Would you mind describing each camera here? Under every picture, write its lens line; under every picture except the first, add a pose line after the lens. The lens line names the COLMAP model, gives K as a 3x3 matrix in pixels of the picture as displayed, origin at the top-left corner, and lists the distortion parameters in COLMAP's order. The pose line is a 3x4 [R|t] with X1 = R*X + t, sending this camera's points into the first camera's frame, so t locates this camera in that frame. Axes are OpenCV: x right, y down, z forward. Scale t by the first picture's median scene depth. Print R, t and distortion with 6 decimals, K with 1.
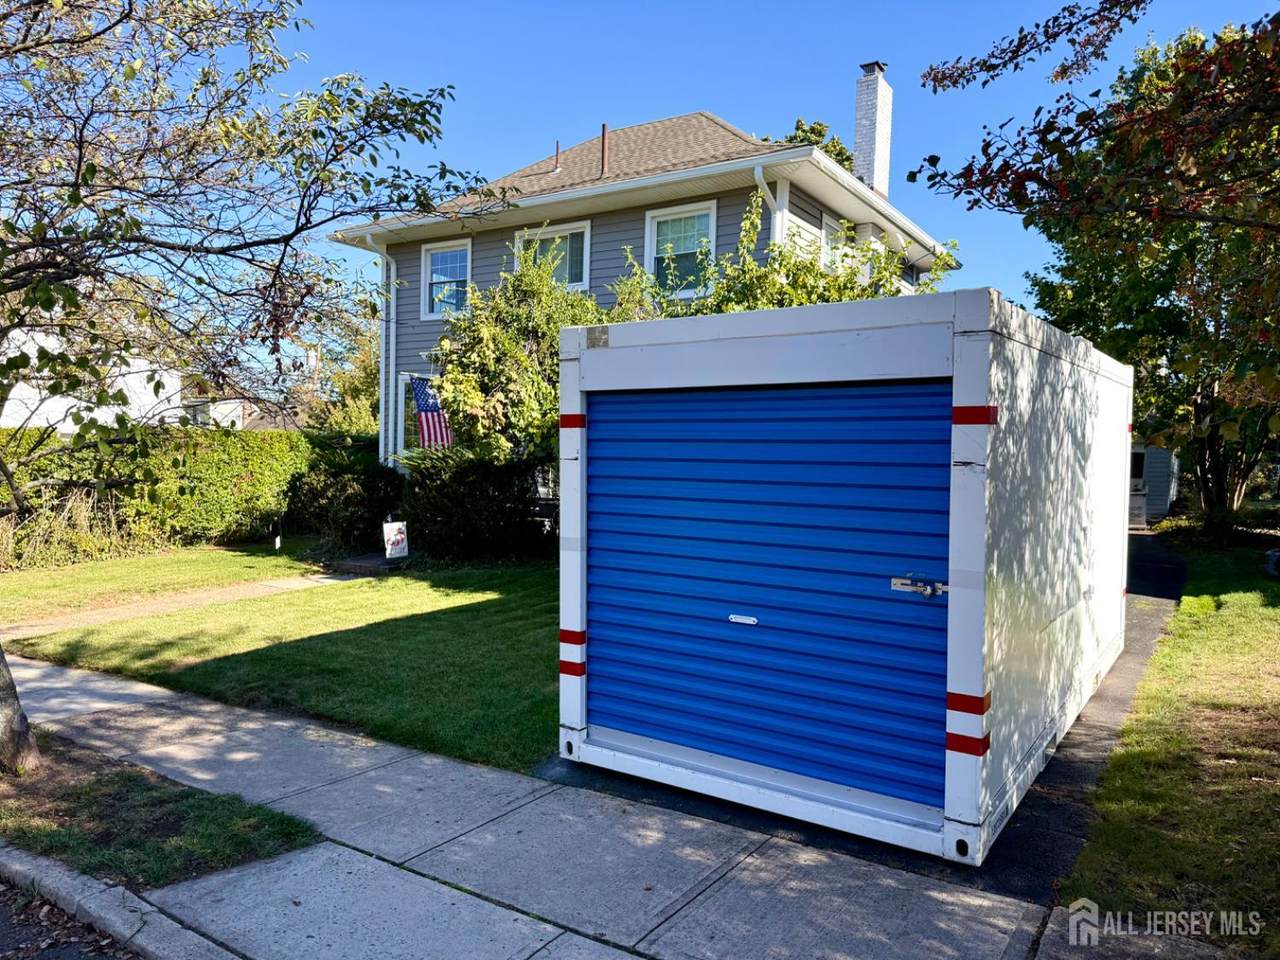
lens RADIAL K [[953.1, 0, 643.8], [0, 953.1, 486.0], [0, 0, 1]] dist [0.038619, -0.023771]
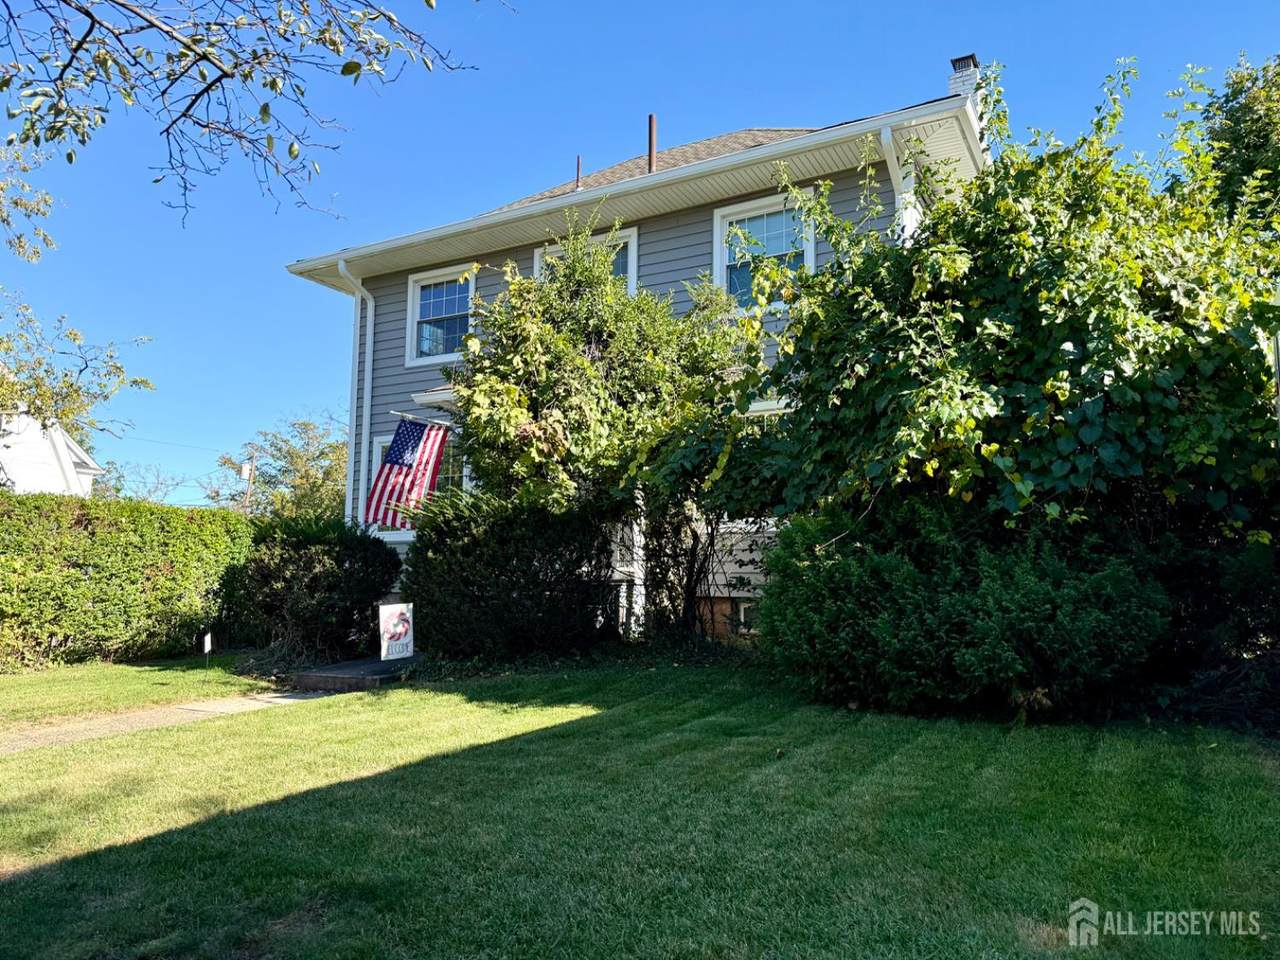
lens RADIAL K [[953.1, 0, 640.0], [0, 953.1, 467.4], [0, 0, 1]] dist [0.038619, -0.023771]
pose [[0.997900, -0.007688, 0.064310, -0.133365], [0.017517, 0.987962, -0.153699, 0.047897], [-0.062355, 0.154503, 0.986023, 0.326578]]
